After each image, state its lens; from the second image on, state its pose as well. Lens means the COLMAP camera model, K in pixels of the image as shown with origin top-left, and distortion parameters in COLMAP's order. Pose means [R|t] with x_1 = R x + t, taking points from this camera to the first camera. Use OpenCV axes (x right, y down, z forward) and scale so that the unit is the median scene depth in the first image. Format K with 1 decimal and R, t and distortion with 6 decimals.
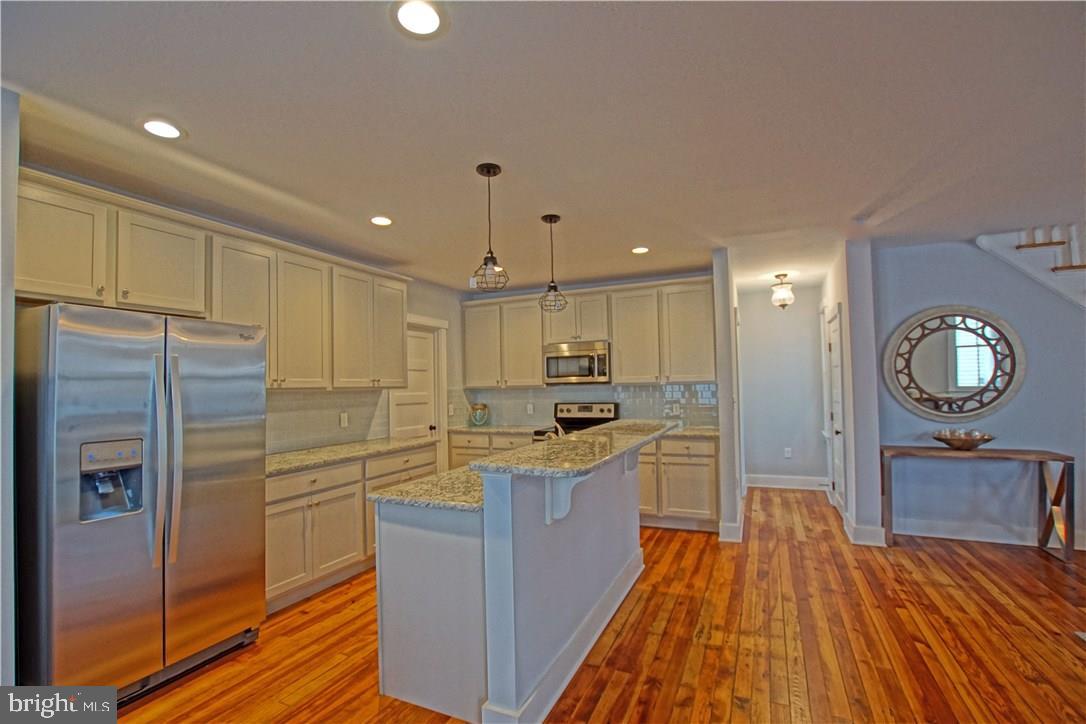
lens RADIAL K [[487.8, 0, 544.8], [0, 487.8, 371.0], [0, 0, 1]] dist [-0.025911, 0.000632]
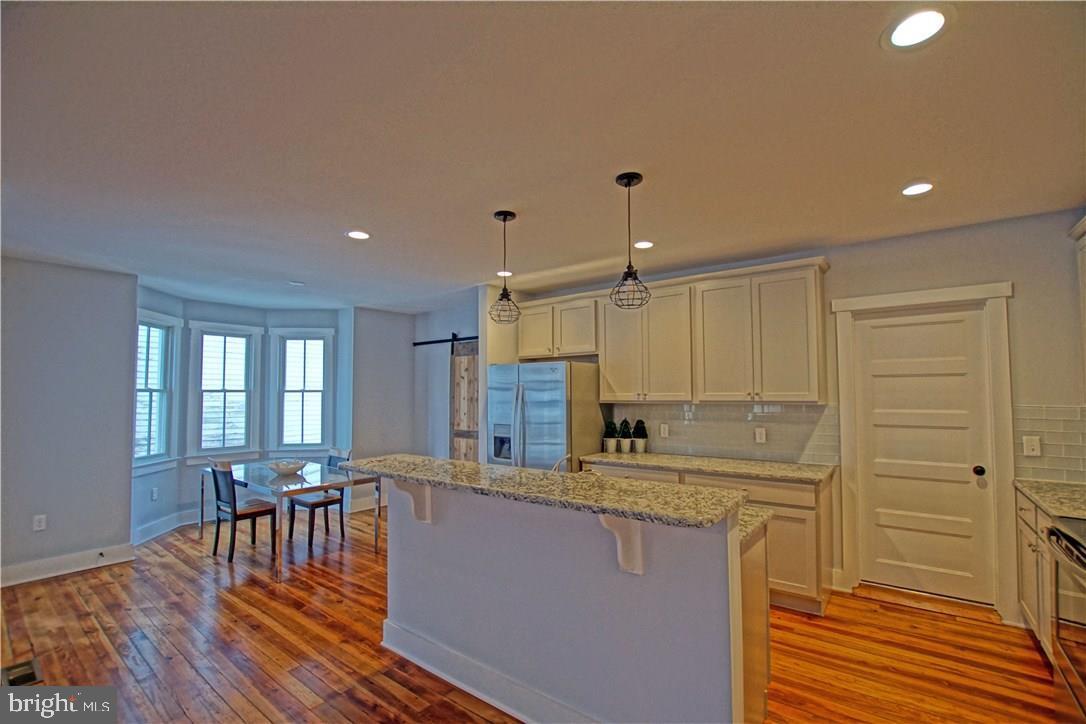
lens RADIAL K [[487.8, 0, 544.8], [0, 487.8, 371.0], [0, 0, 1]] dist [-0.025911, 0.000632]
pose [[-0.236939, -0.022091, -0.971273, 0.614339], [0.041977, 0.998575, -0.032952, -0.008862], [0.970617, -0.048578, -0.235674, 0.864734]]
